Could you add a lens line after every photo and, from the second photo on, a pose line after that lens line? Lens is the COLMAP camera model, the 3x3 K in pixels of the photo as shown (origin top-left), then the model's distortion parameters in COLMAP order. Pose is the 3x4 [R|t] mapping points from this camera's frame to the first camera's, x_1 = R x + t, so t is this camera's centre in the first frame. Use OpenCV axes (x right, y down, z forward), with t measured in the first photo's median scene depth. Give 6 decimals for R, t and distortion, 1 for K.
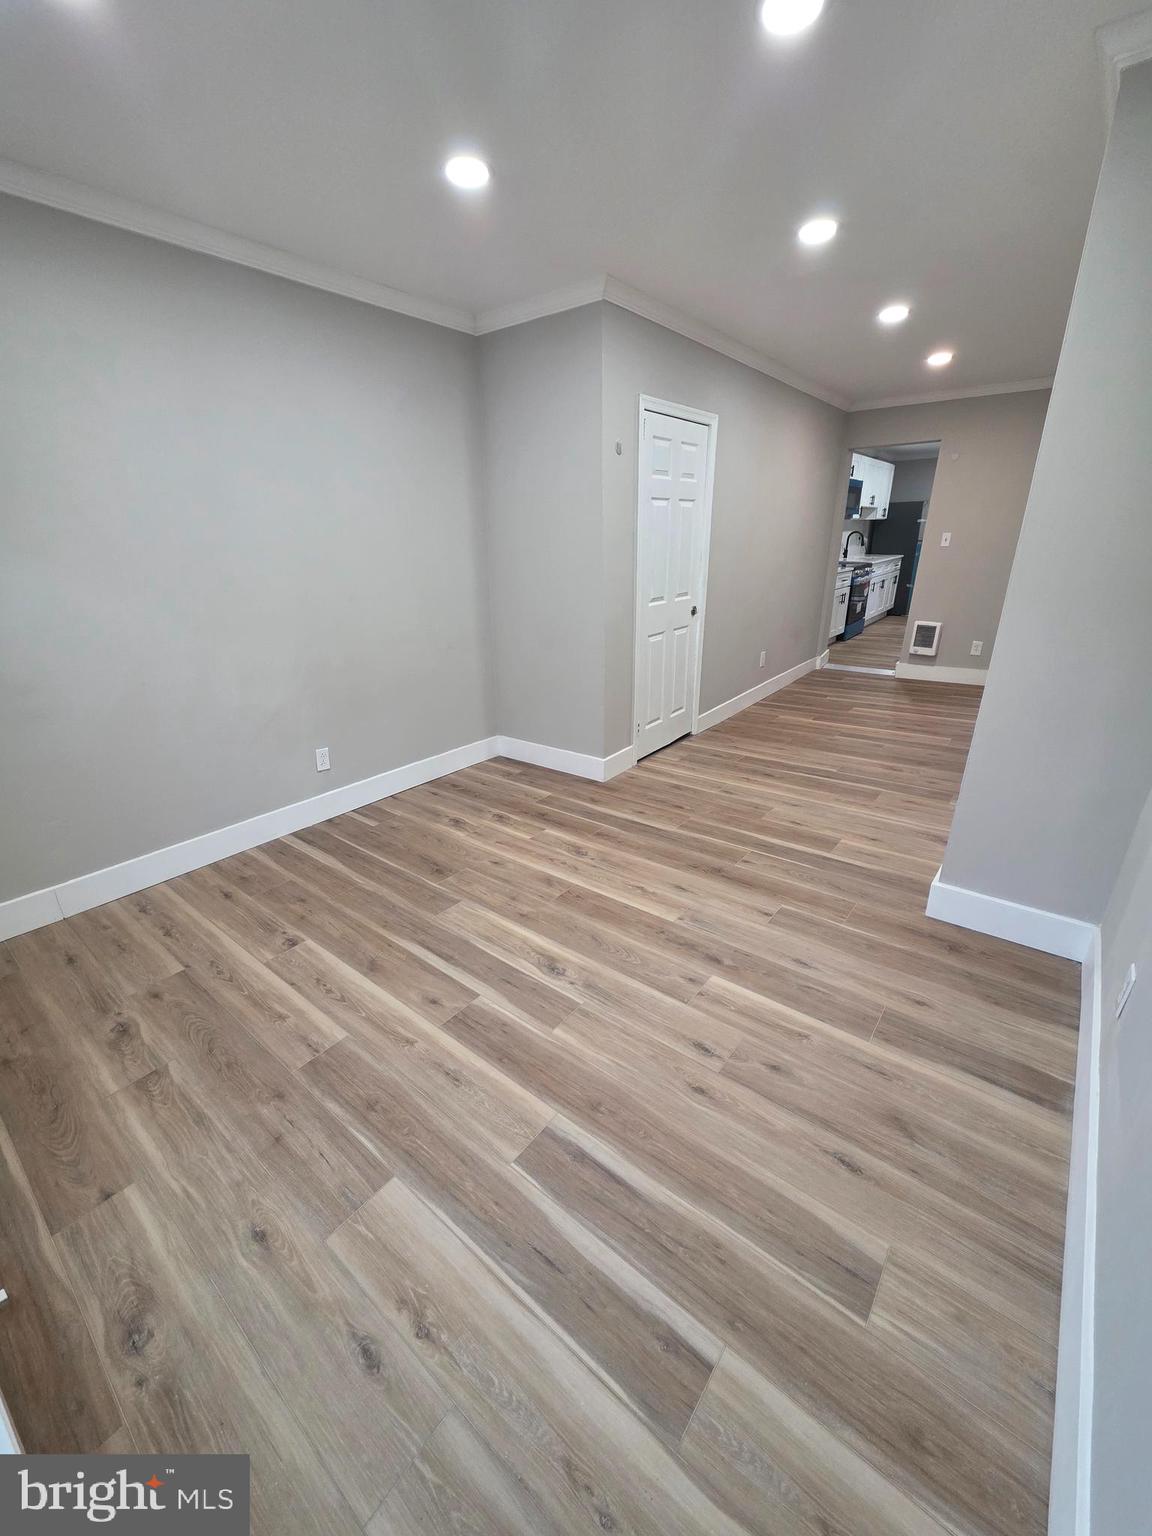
lens RADIAL K [[618.7, 0, 581.0], [0, 618.7, 767.7], [0, 0, 1]] dist [0.002057, 0.000163]
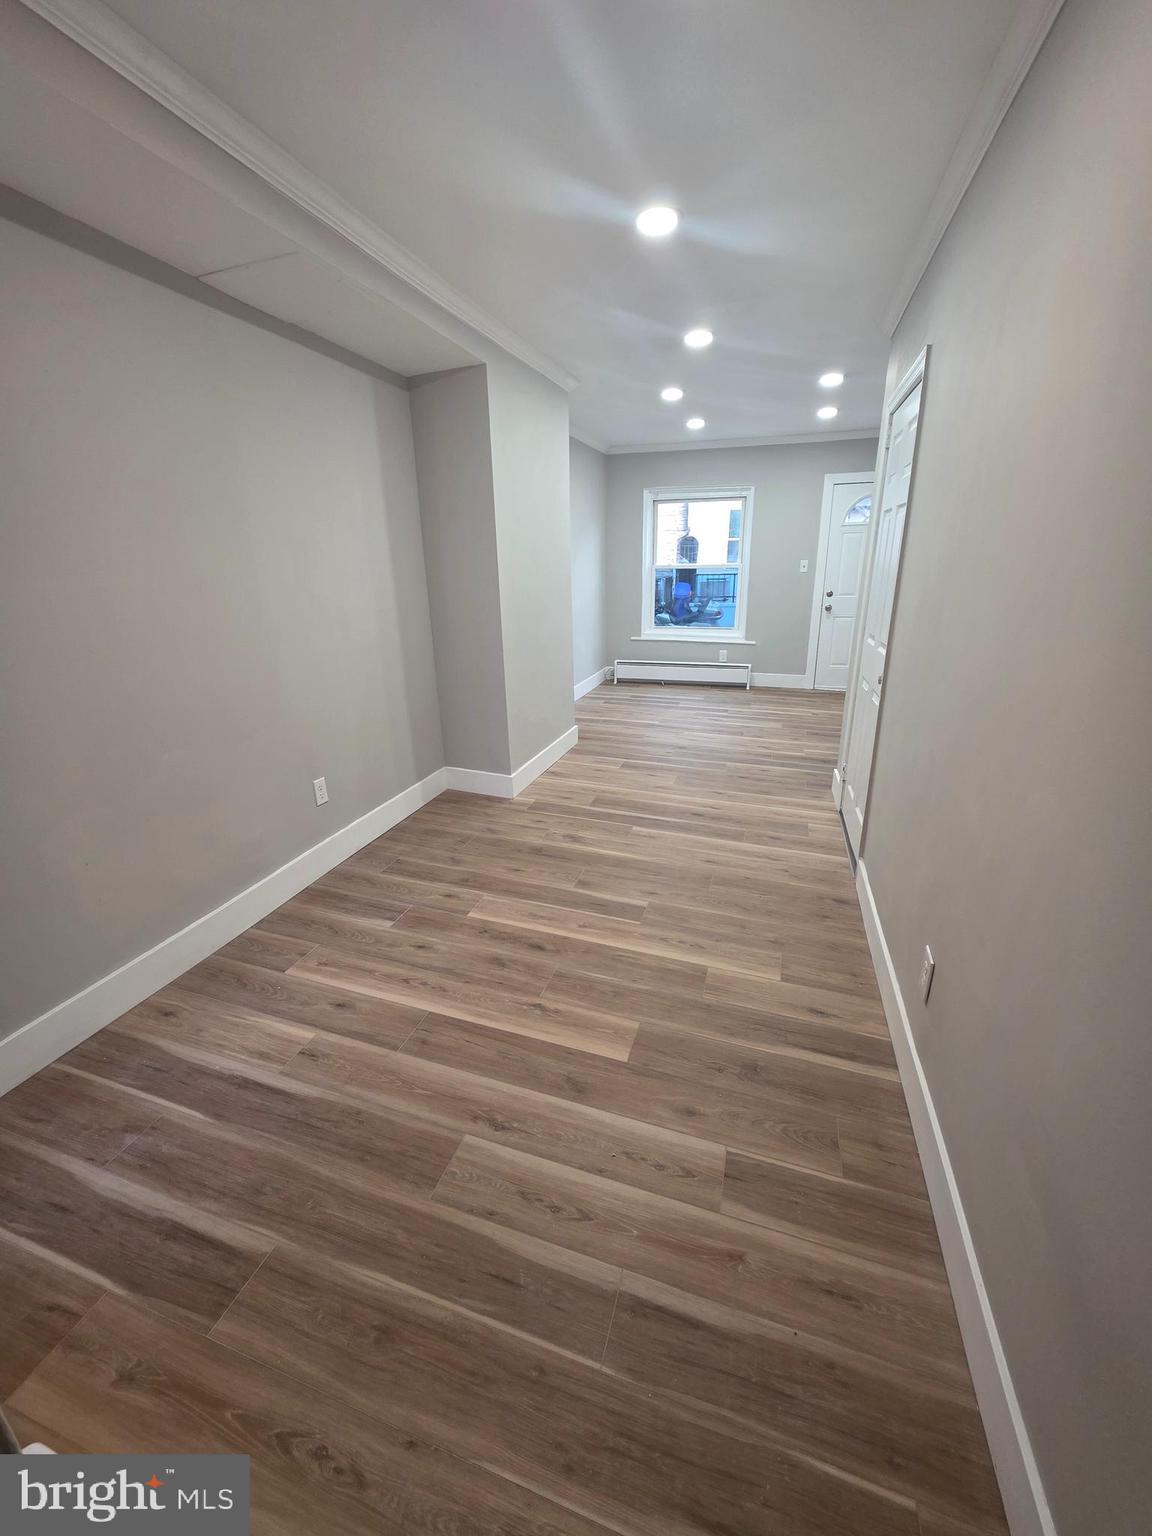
lens RADIAL K [[618.7, 0, 581.0], [0, 618.7, 767.7], [0, 0, 1]] dist [0.002057, 0.000163]
pose [[-0.934772, 0.139366, -0.326771, 0.758083], [-0.097451, 0.783953, 0.613124, -0.597197], [0.341621, 0.604975, -0.719236, 1.558234]]
